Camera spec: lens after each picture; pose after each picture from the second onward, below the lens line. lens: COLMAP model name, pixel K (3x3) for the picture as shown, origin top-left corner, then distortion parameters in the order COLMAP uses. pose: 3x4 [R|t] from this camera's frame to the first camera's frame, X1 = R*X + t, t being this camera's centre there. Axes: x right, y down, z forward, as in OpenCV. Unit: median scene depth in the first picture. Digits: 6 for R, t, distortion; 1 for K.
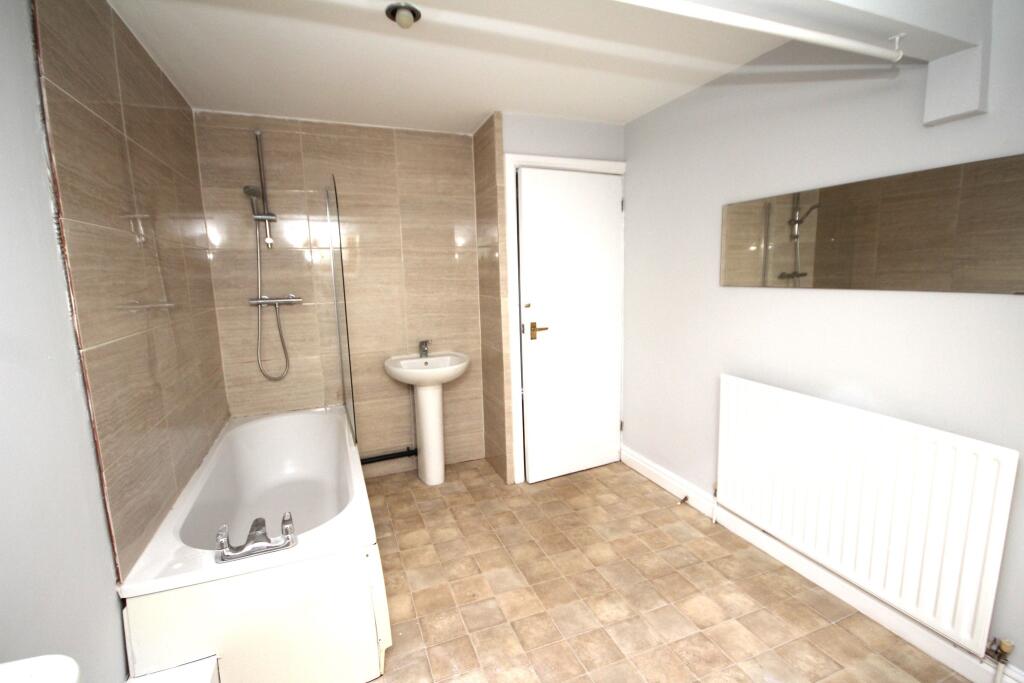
lens RADIAL K [[469.3, 0, 512.0], [0, 469.3, 341.5], [0, 0, 1]] dist [-0.001622, -0.000223]
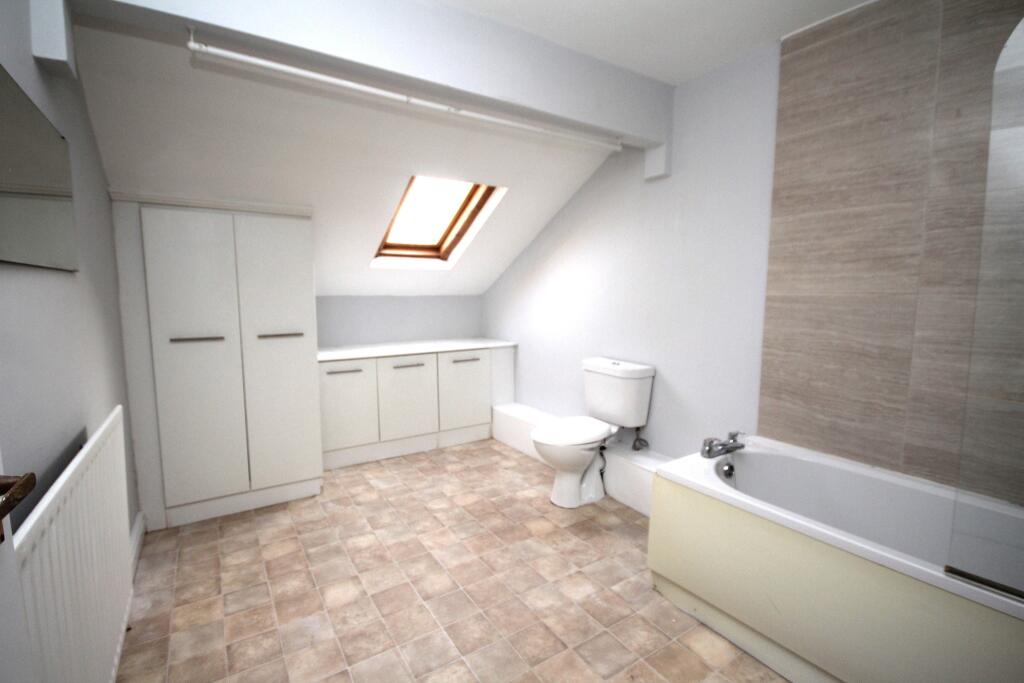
lens RADIAL K [[469.3, 0, 512.0], [0, 469.3, 341.5], [0, 0, 1]] dist [-0.001622, -0.000223]
pose [[-0.979987, 0.046243, -0.193616, 0.252068], [-0.005147, 0.966431, 0.256874, -0.177000], [0.198995, 0.252730, -0.946852, 1.740101]]
